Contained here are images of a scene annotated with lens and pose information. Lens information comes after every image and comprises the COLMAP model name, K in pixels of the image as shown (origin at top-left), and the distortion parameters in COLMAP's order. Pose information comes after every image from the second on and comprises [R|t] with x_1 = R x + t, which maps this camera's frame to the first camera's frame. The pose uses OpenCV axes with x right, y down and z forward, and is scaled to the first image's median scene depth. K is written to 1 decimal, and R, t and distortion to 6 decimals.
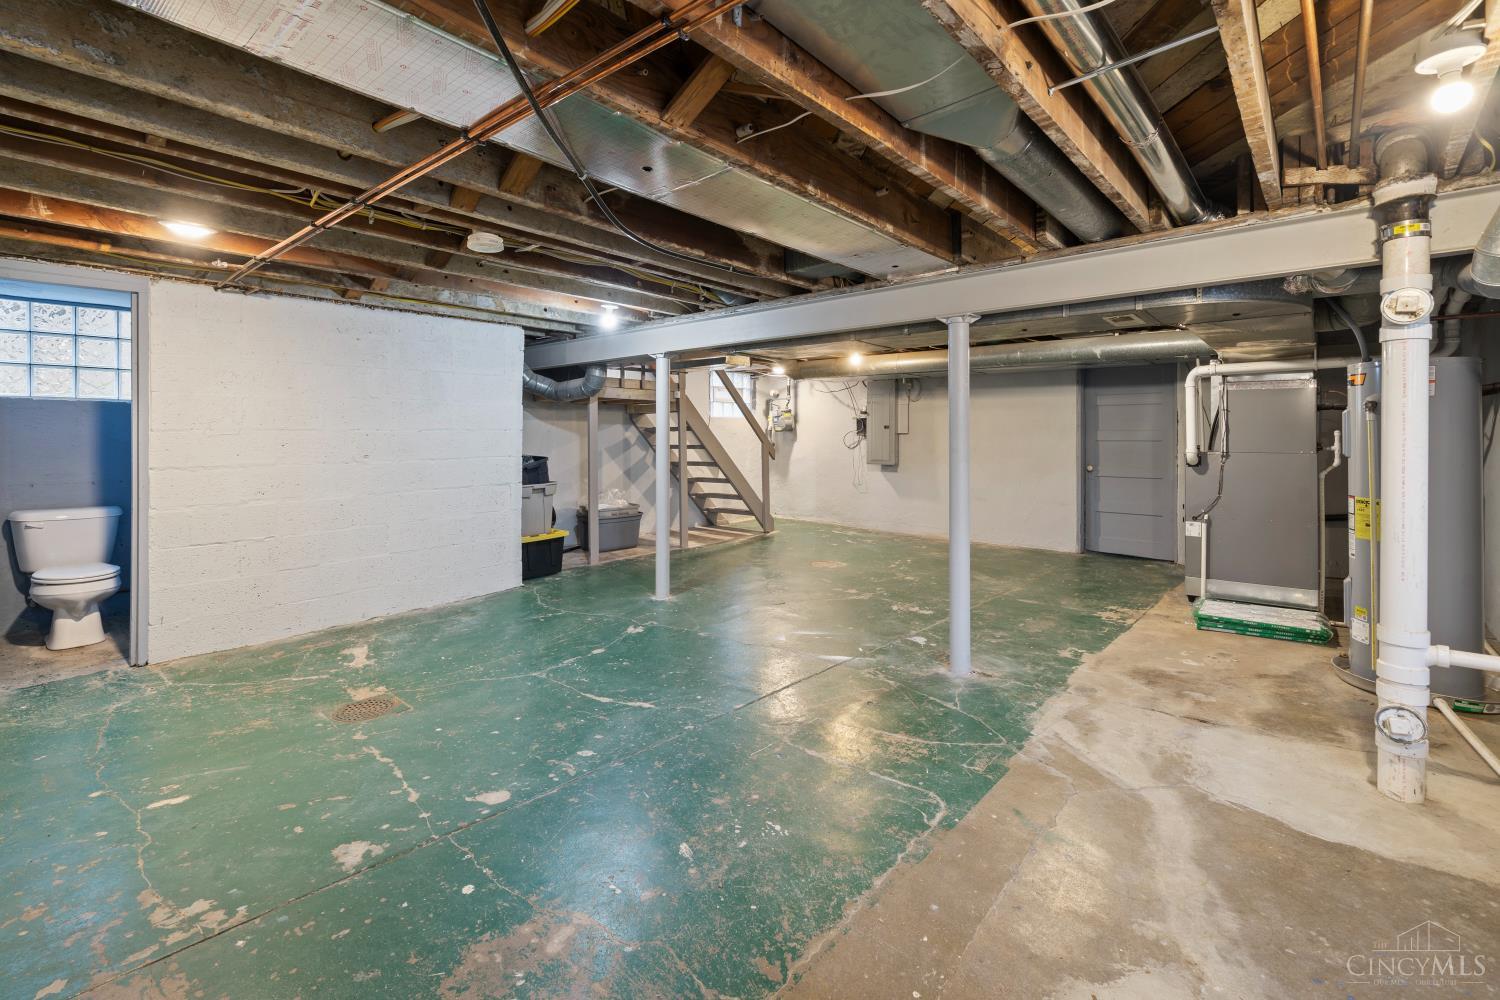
lens RADIAL K [[682.6, 0, 745.6], [0, 682.6, 453.1], [0, 0, 1]] dist [-0.001353, -0.000651]
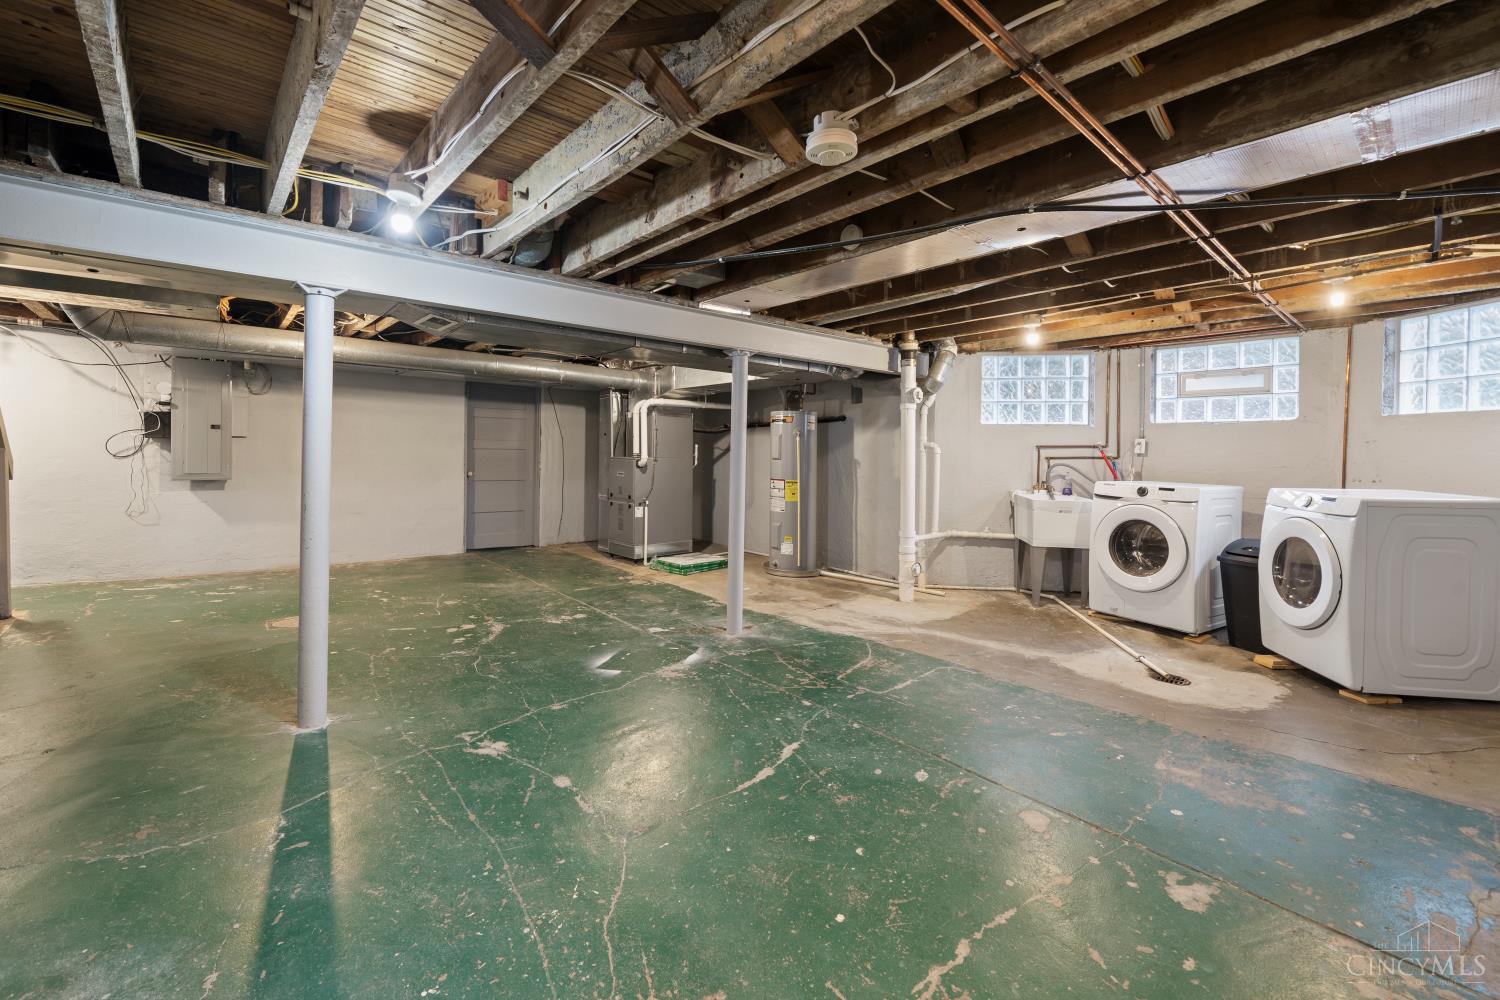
lens RADIAL K [[626.7, 0, 744.1], [0, 626.7, 460.5], [0, 0, 1]] dist [-0.000858, -0.000126]
pose [[0.134199, -0.011692, 0.990885, -0.950483], [0.009661, 0.999898, 0.010489, -0.012278], [-0.990907, 0.008166, 0.134298, 0.942697]]
